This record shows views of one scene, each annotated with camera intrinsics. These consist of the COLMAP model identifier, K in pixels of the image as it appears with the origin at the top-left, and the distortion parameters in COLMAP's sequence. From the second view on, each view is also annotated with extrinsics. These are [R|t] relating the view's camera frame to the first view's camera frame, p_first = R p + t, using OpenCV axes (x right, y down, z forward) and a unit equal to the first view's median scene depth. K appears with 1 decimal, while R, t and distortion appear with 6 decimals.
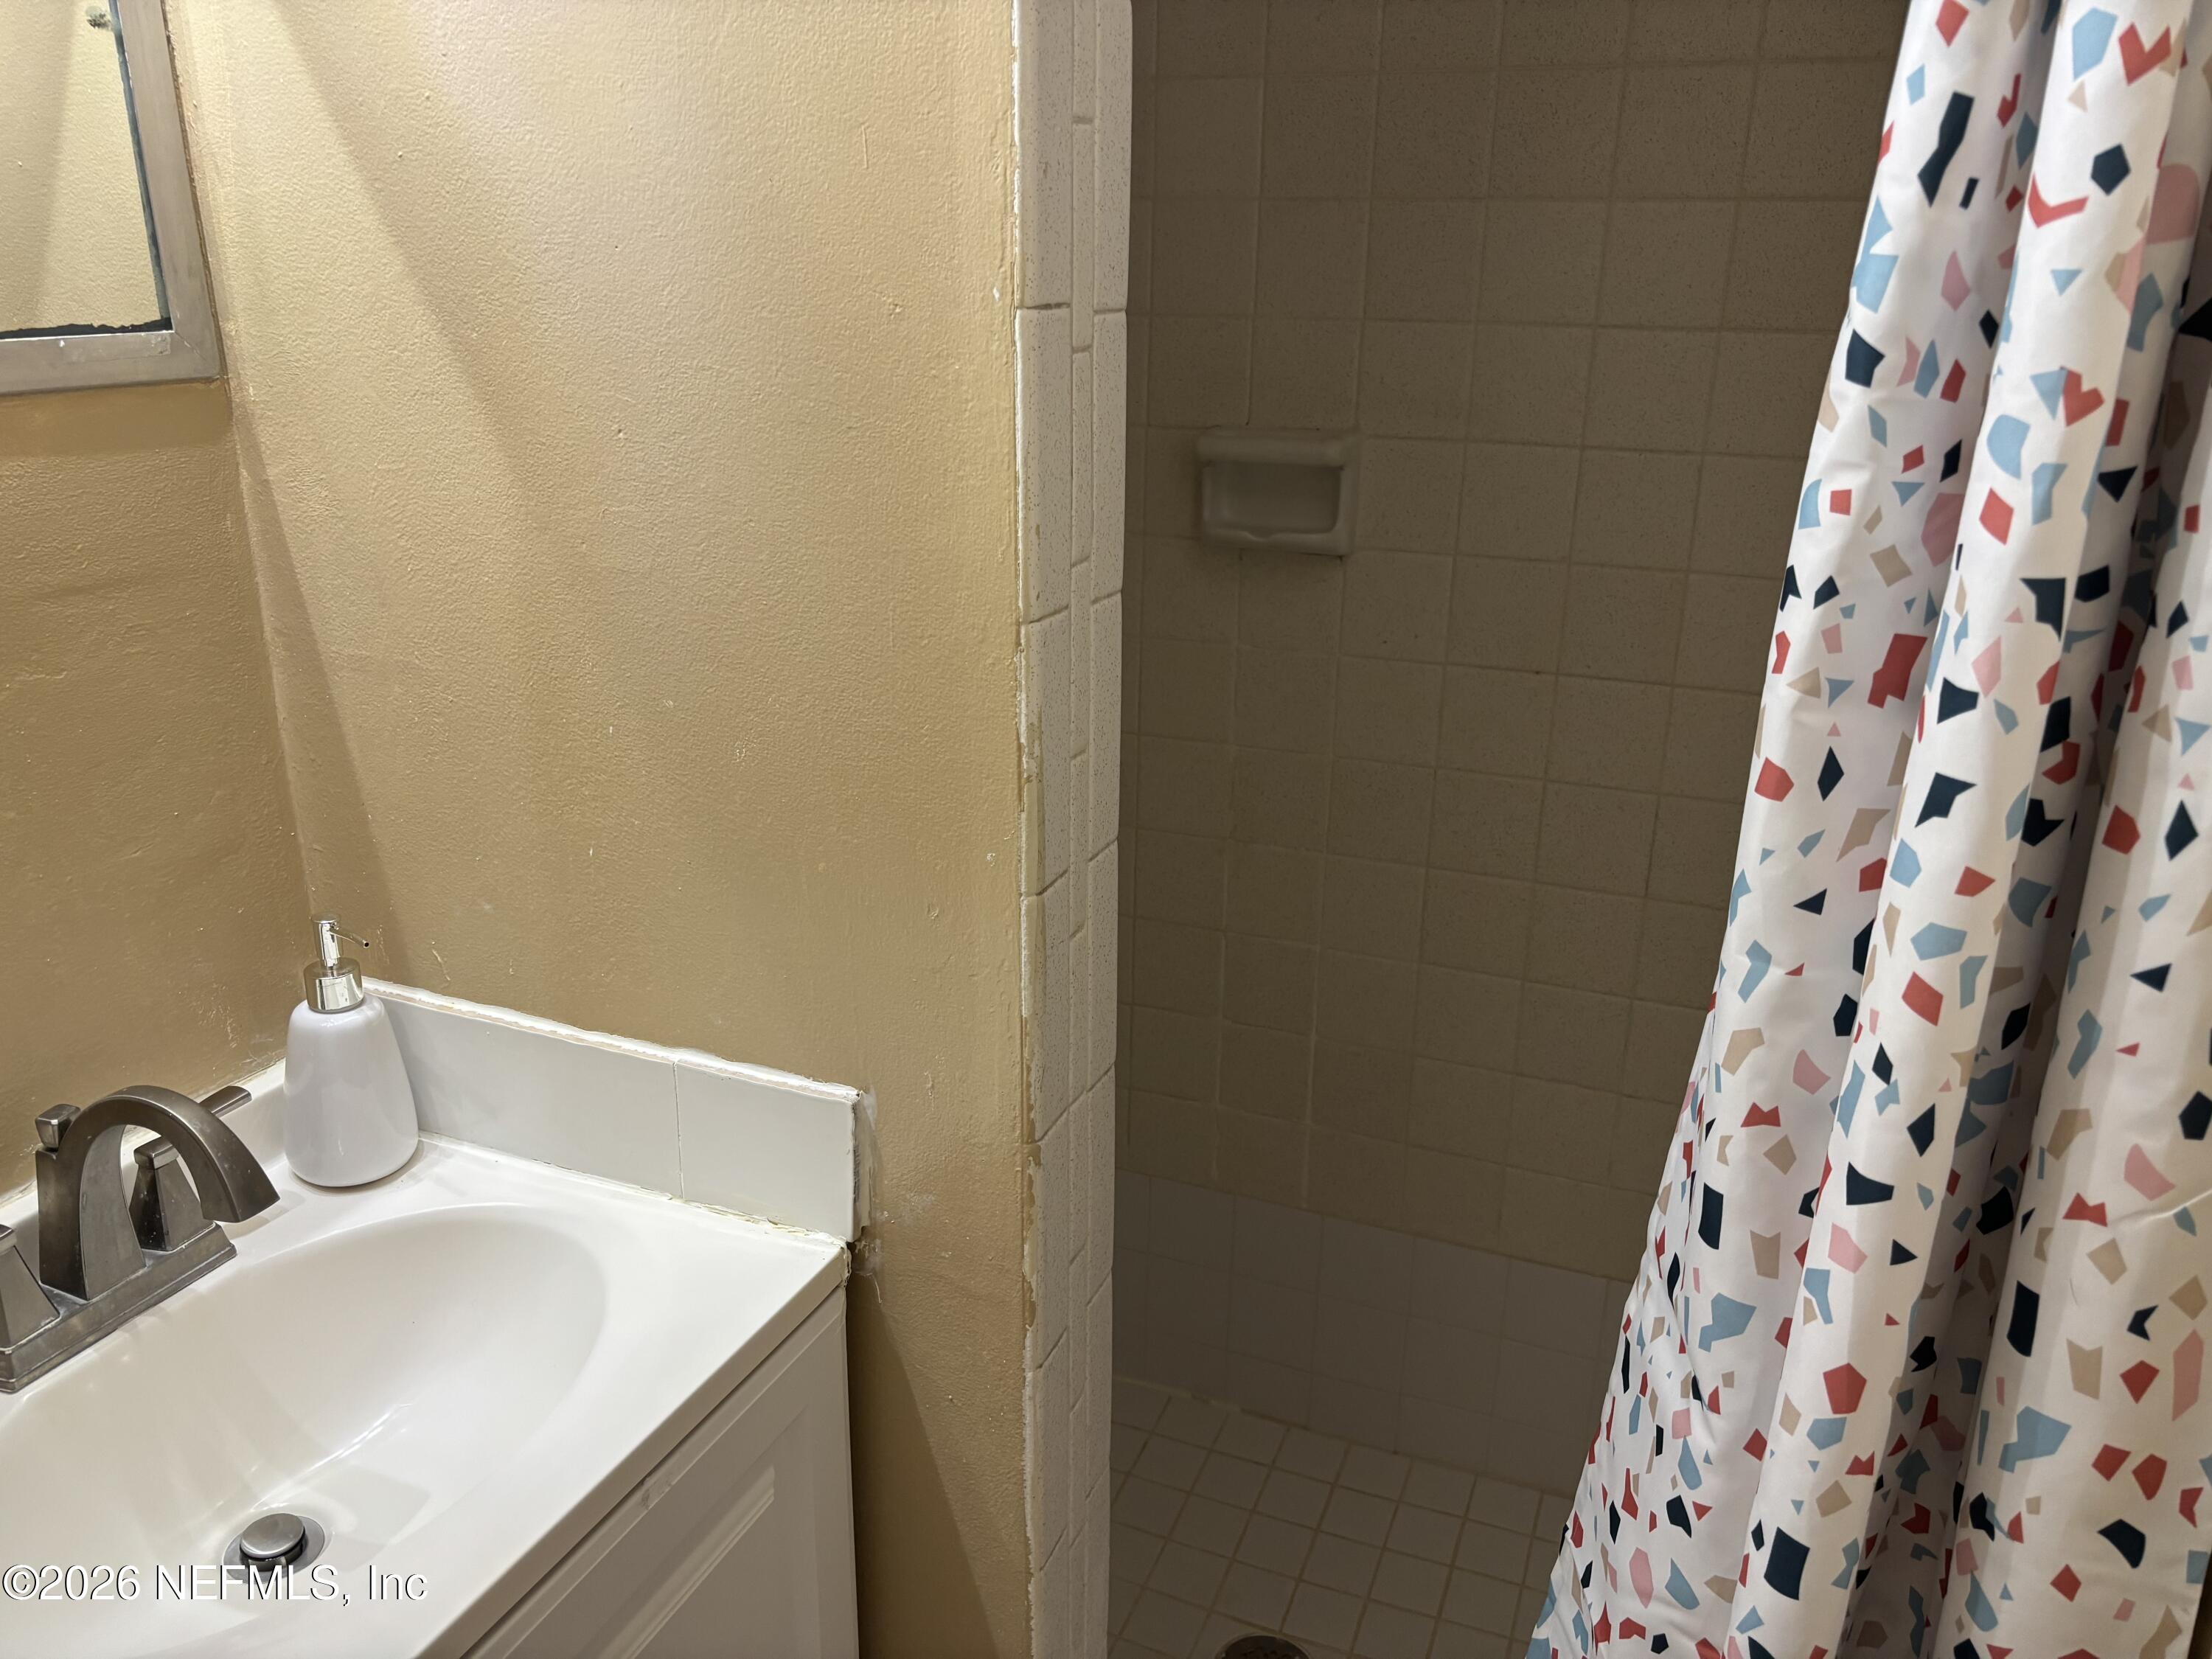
lens RADIAL K [[1673.9, 0, 1103.0], [0, 1673.9, 843.5], [0, 0, 1]] dist [0.049956, -0.056638]
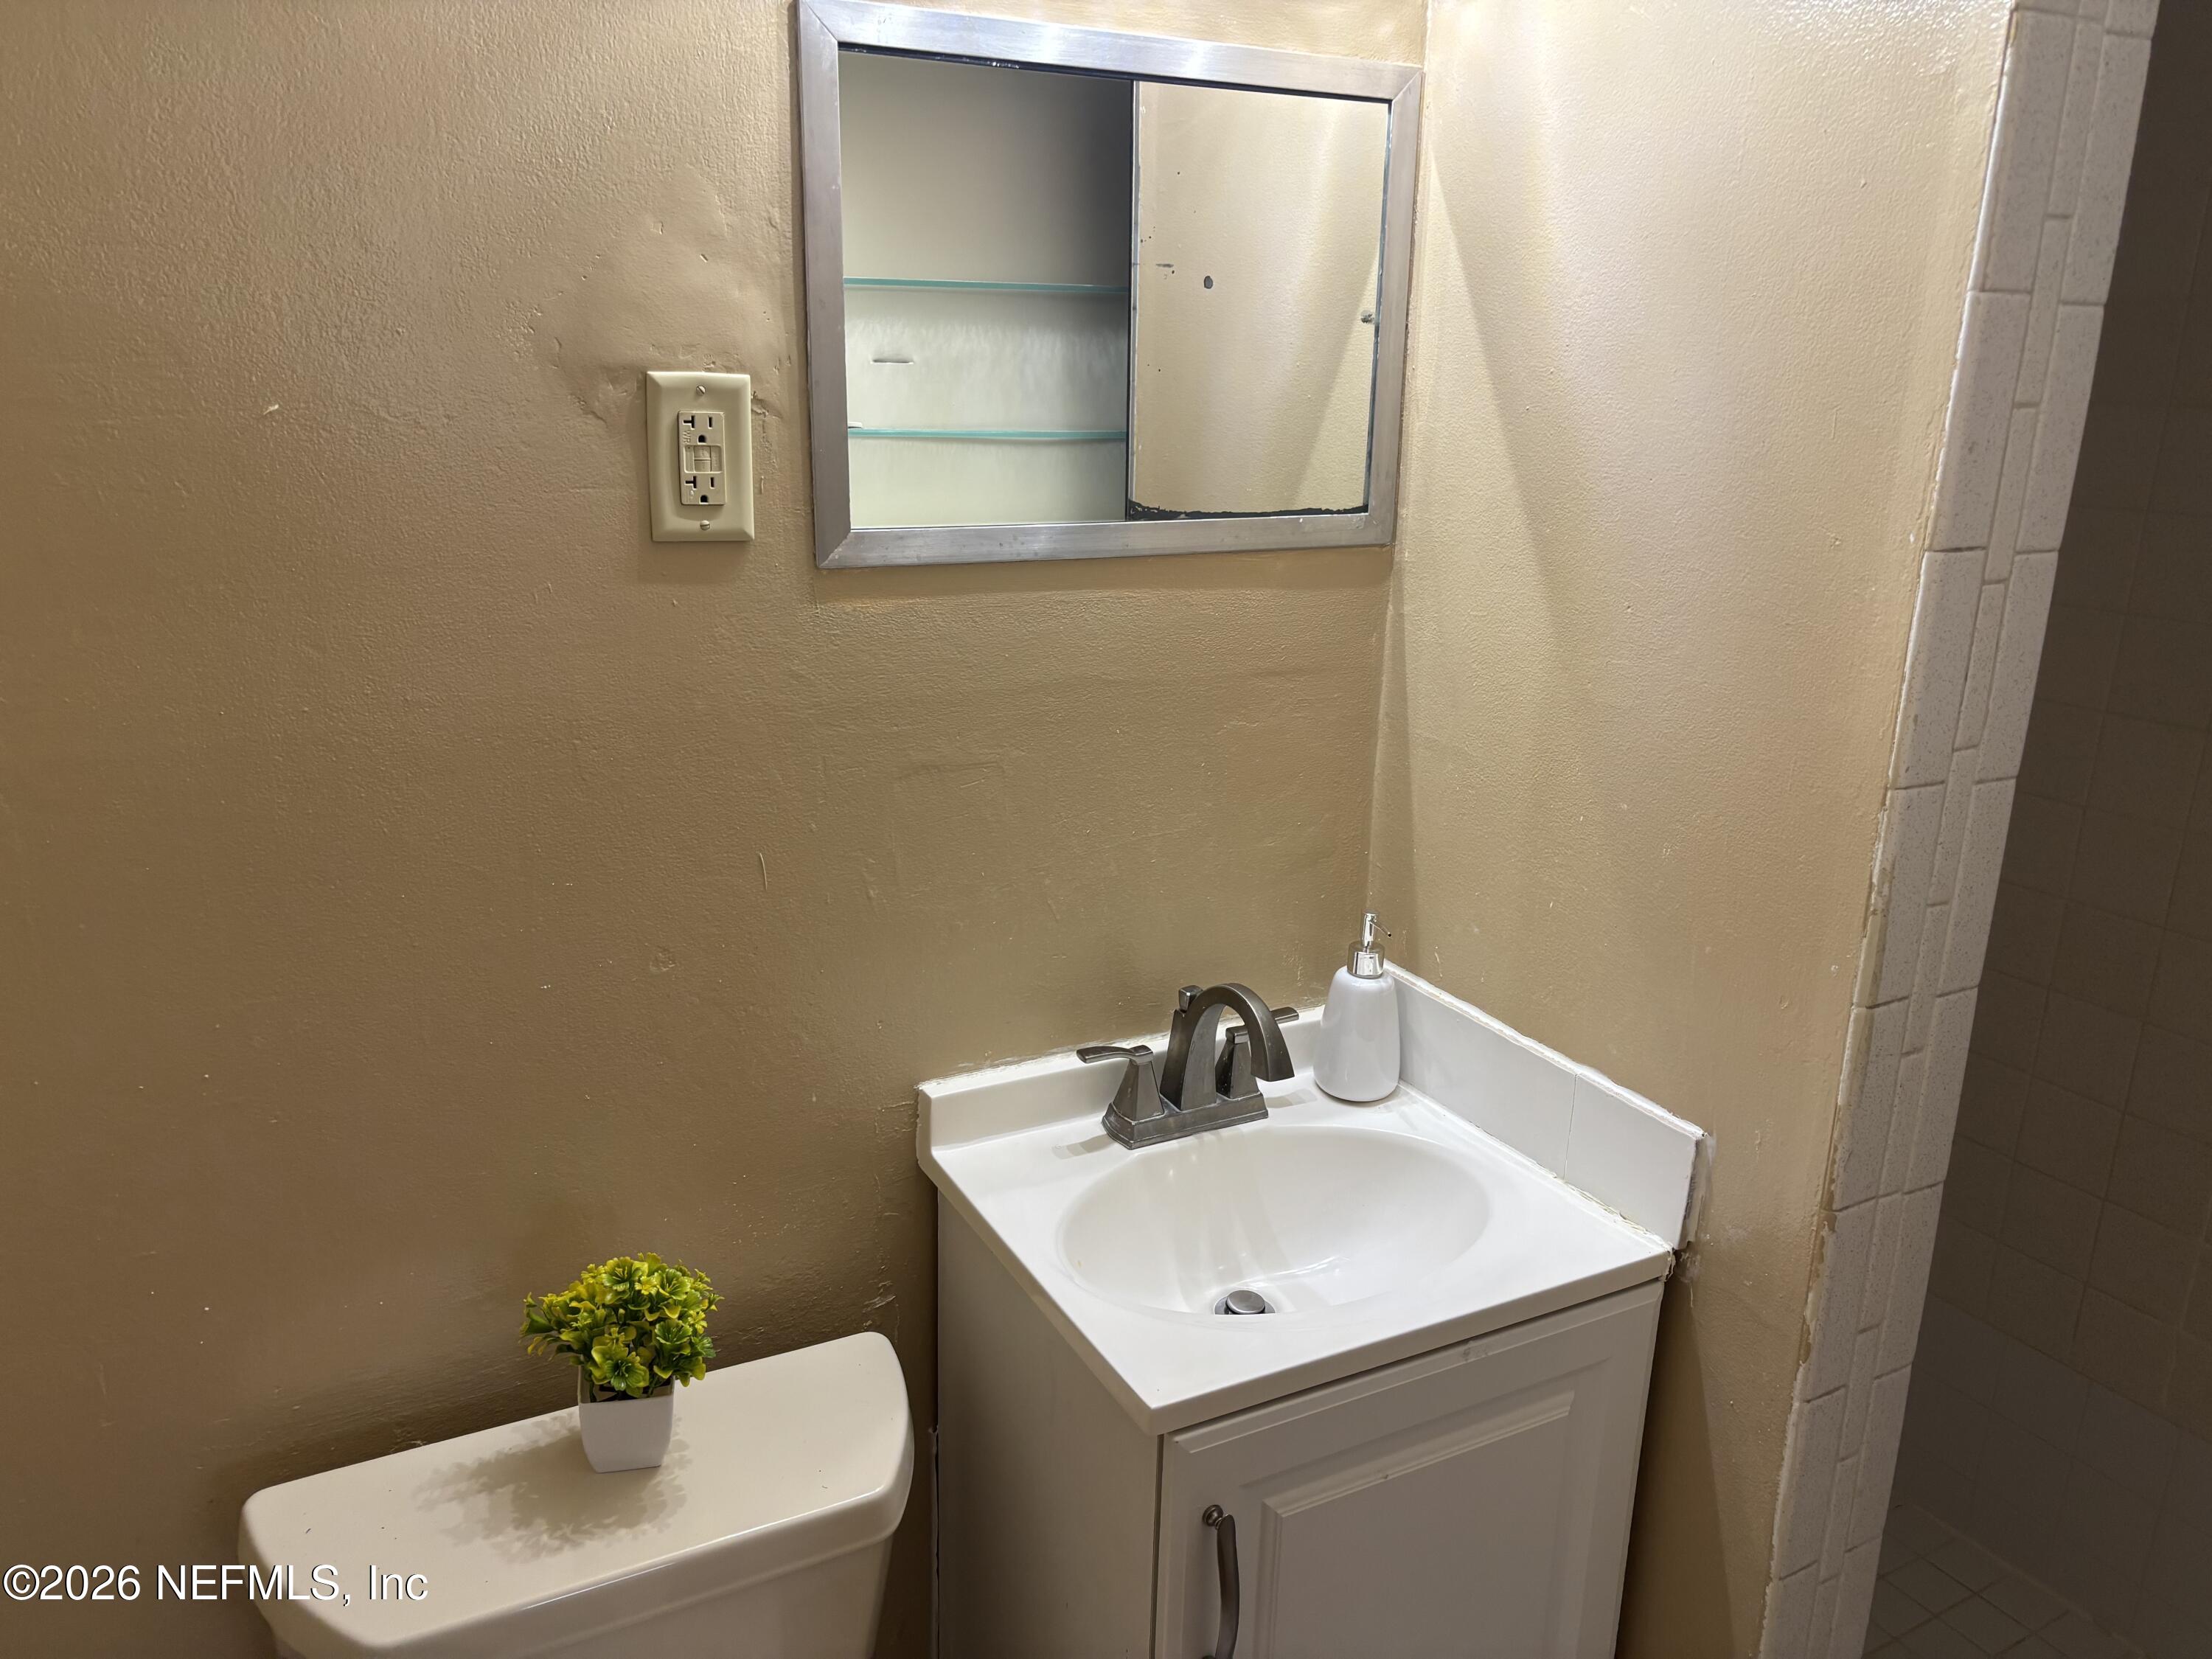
lens RADIAL K [[1673.9, 0, 1115.8], [0, 1673.9, 842.9], [0, 0, 1]] dist [0.049956, -0.056638]
pose [[0.782545, 0.184106, -0.594751, 0.224664], [-0.221329, 0.975141, 0.010642, 0.020284], [0.581925, 0.123308, 0.803840, -0.307637]]
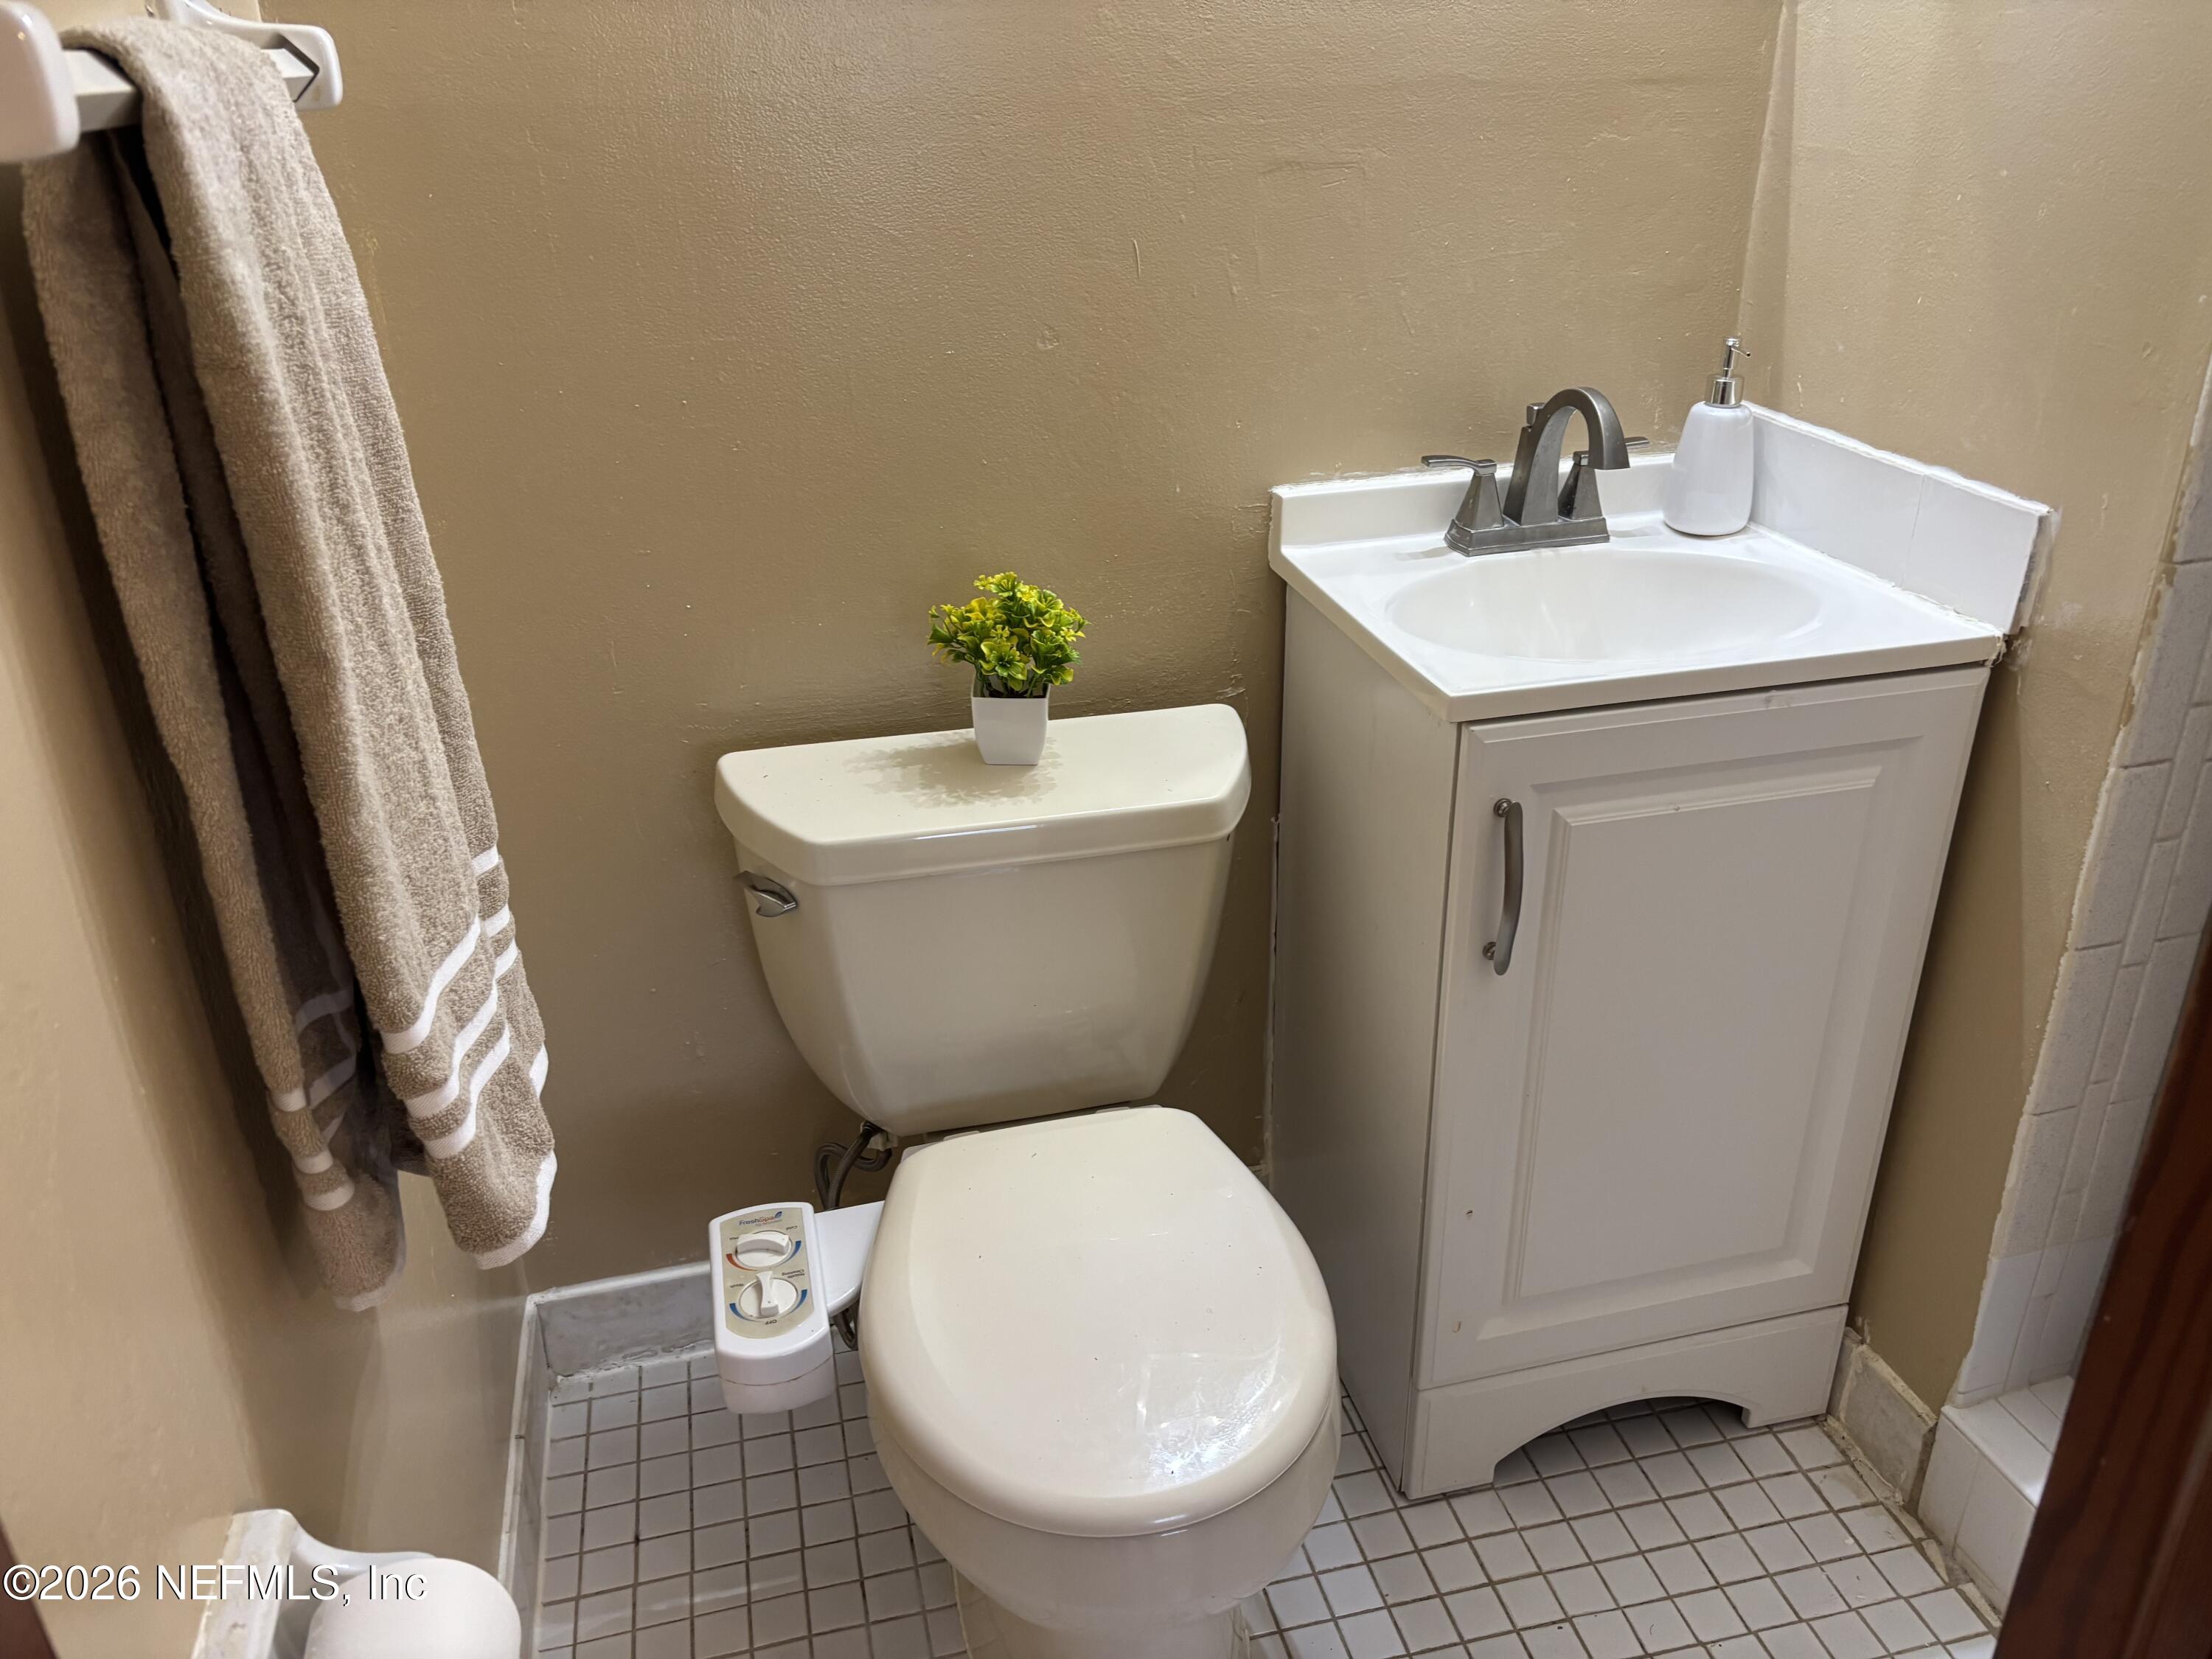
lens RADIAL K [[1673.9, 0, 1112.0], [0, 1673.9, 844.5], [0, 0, 1]] dist [0.049956, -0.056638]
pose [[0.605235, 0.327263, -0.725665, 0.434117], [-0.238804, 0.944243, 0.226665, 0.268384], [0.759384, 0.036106, 0.649640, -0.349426]]
